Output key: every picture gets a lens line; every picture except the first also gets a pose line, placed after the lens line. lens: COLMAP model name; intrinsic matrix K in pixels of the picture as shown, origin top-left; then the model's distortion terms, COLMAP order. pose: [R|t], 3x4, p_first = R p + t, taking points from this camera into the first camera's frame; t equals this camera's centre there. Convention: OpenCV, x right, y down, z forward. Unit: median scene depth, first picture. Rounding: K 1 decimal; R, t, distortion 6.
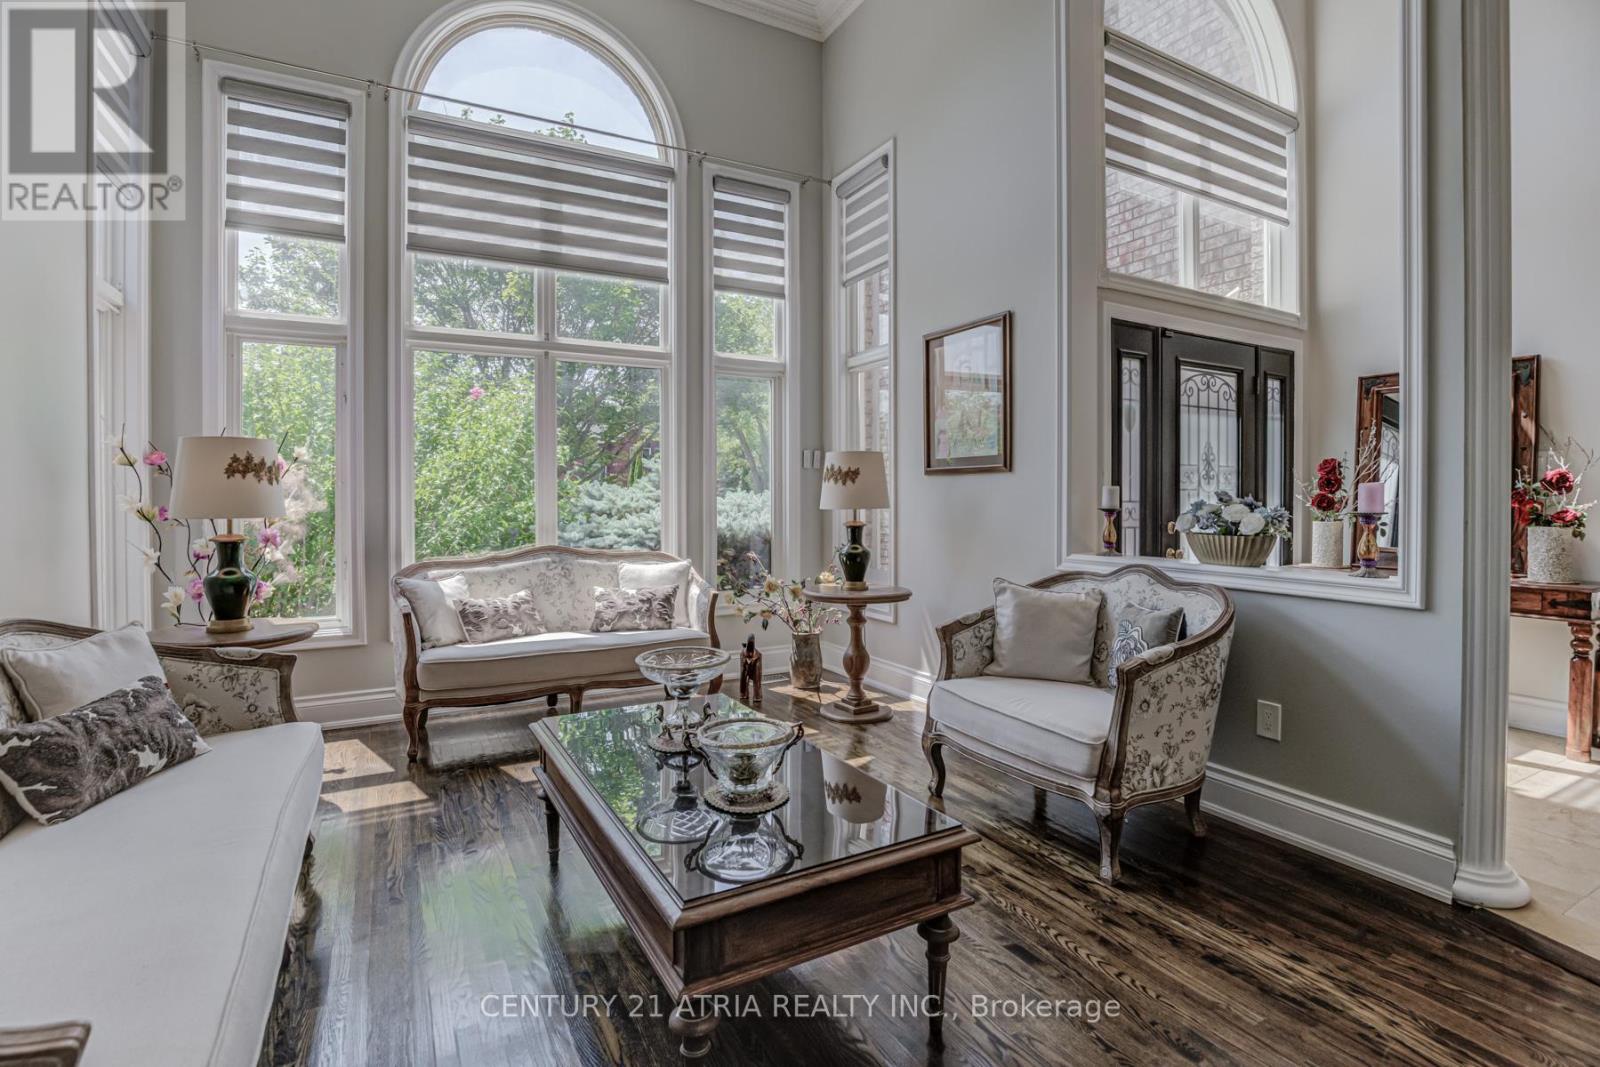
lens RADIAL K [[761.3, 0, 795.2], [0, 761.3, 503.1], [0, 0, 1]] dist [-0.026572, 0.000402]
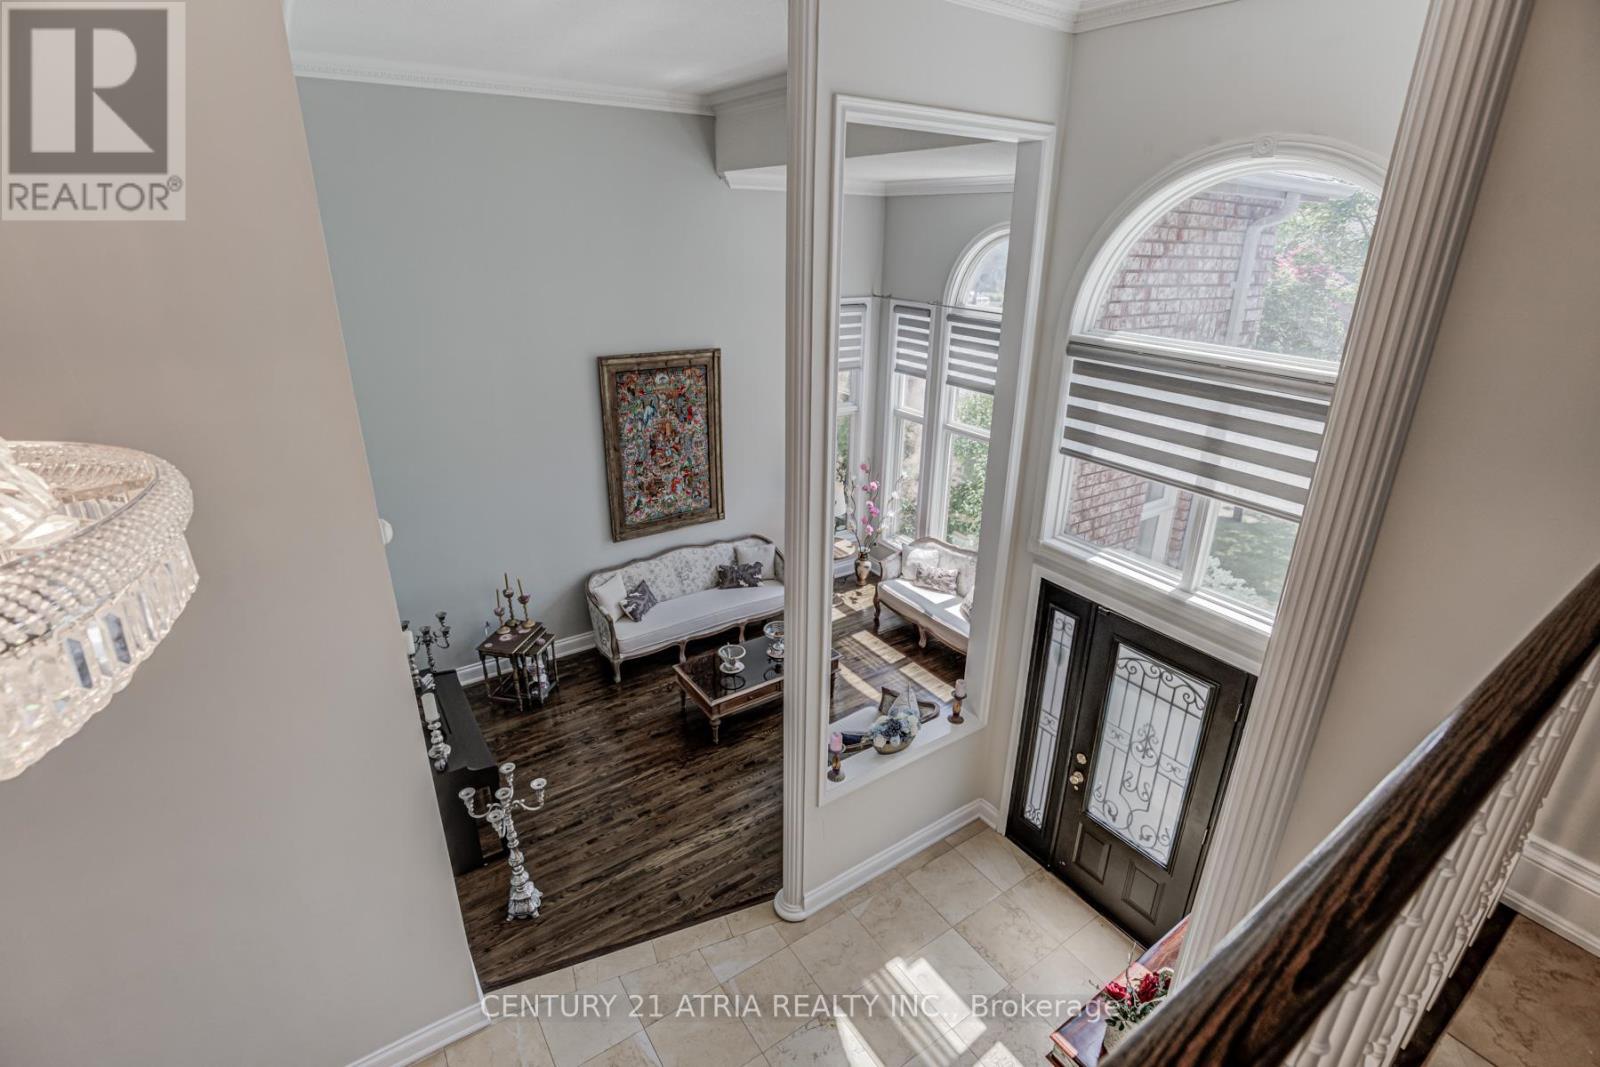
lens RADIAL K [[750.0, 0, 809.6], [0, 750.0, 517.0], [0, 0, 1]] dist [-0.027710, -0.000115]
pose [[0.106442, 0.361152, -0.926412, 1.371016], [-0.024720, 0.932378, 0.360638, -0.715165], [0.994012, -0.015486, 0.108172, 0.451049]]
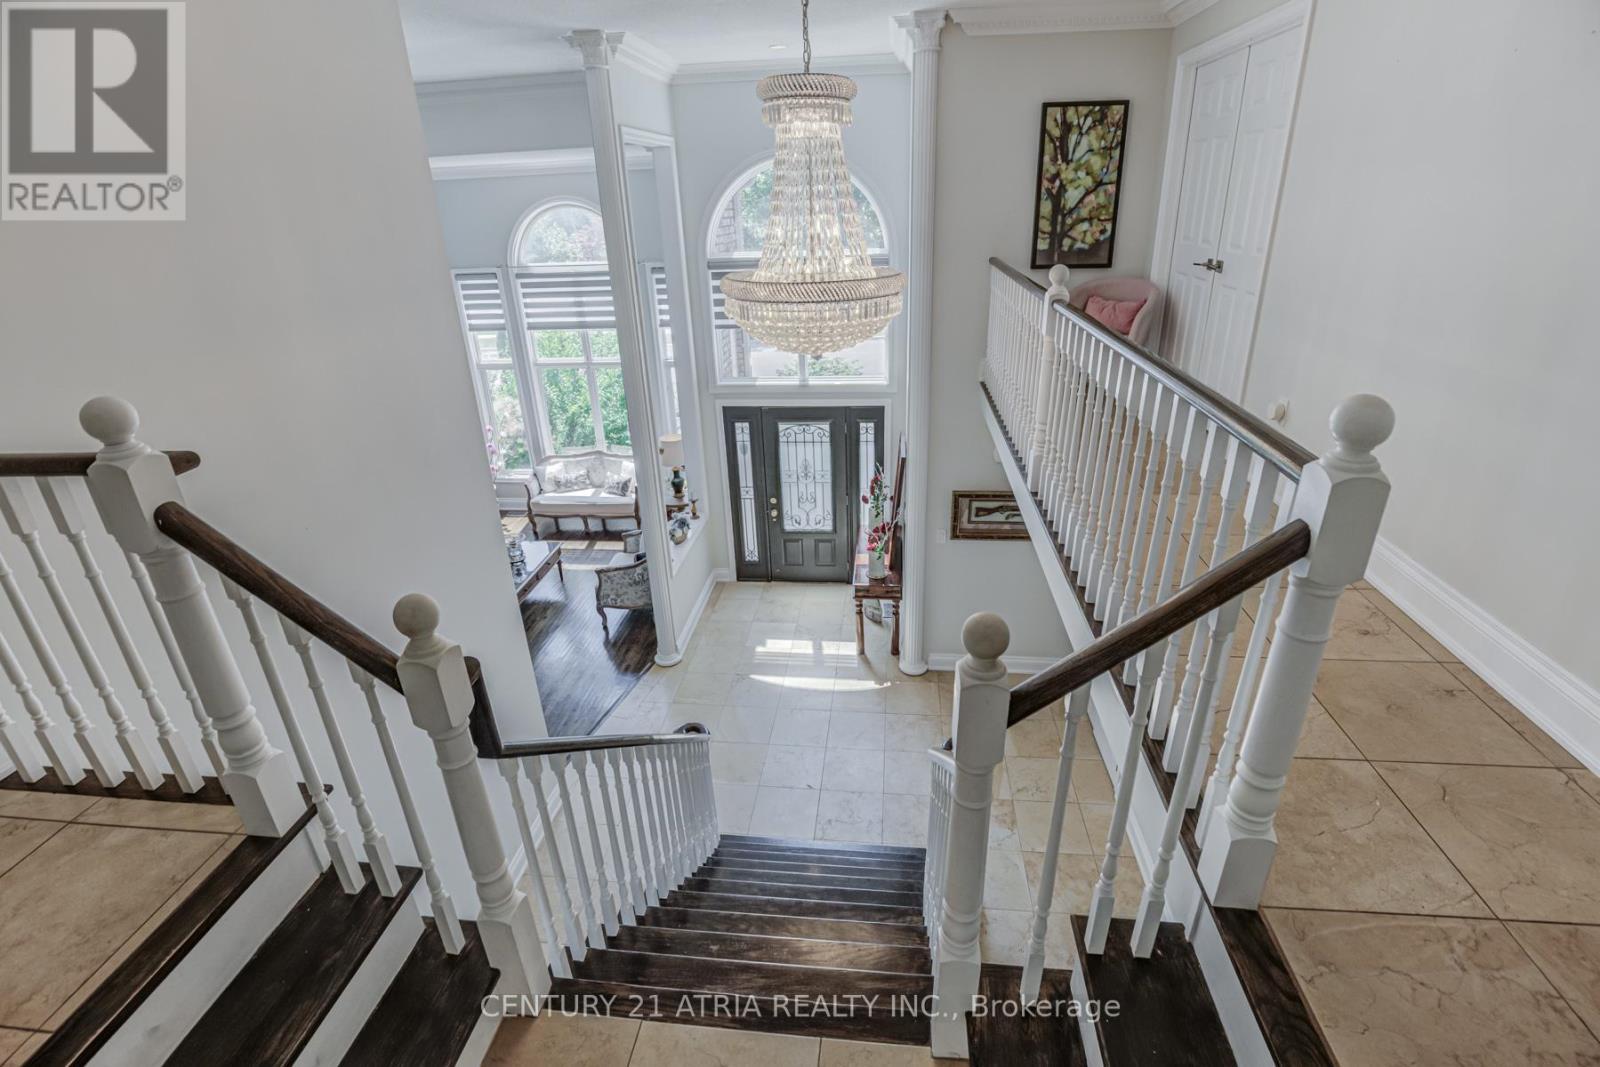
lens RADIAL K [[750.0, 0, 809.6], [0, 750.0, 517.0], [0, 0, 1]] dist [-0.027710, -0.000115]
pose [[0.821098, 0.203783, -0.533171, 1.647627], [0.027291, 0.919012, 0.393284, -0.713680], [0.570135, -0.337476, 0.749037, -0.478053]]
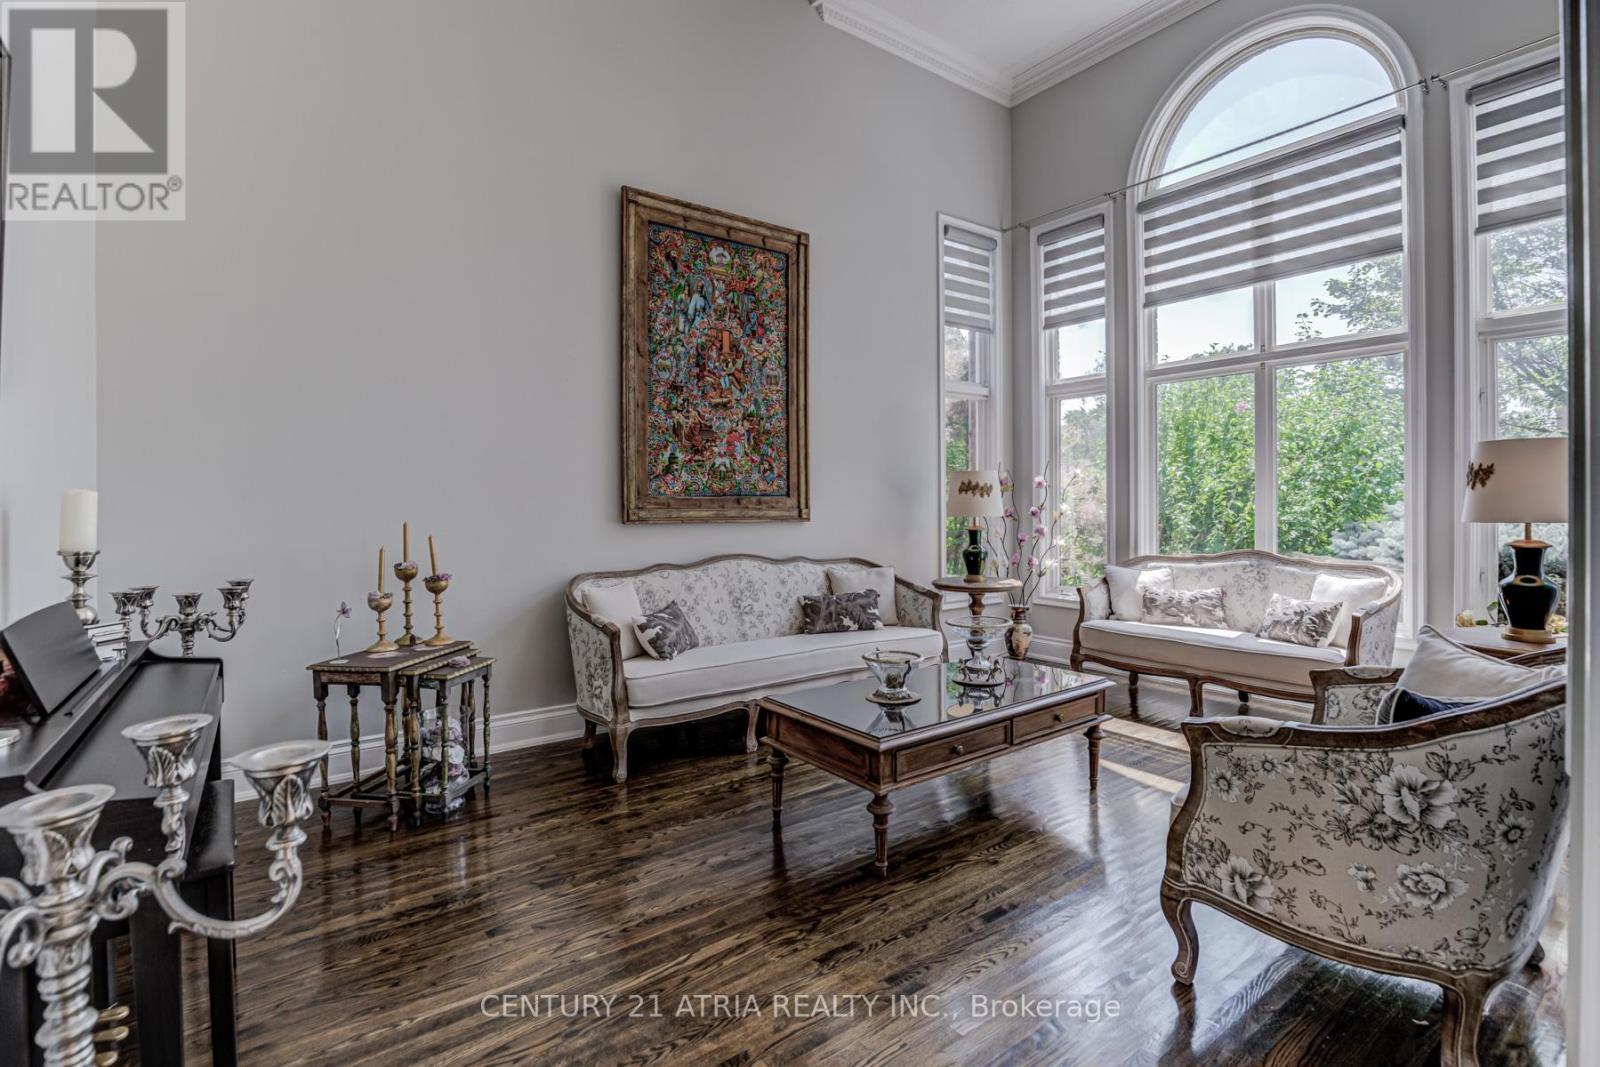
lens RADIAL K [[751.3, 0, 809.2], [0, 751.3, 505.2], [0, 0, 1]] dist [-0.026705, 0.000412]
pose [[0.138620, 0.004264, -0.990336, 0.664449], [-0.001998, 0.999990, 0.004026, -0.009436], [0.990344, 0.001421, 0.138628, 0.276562]]
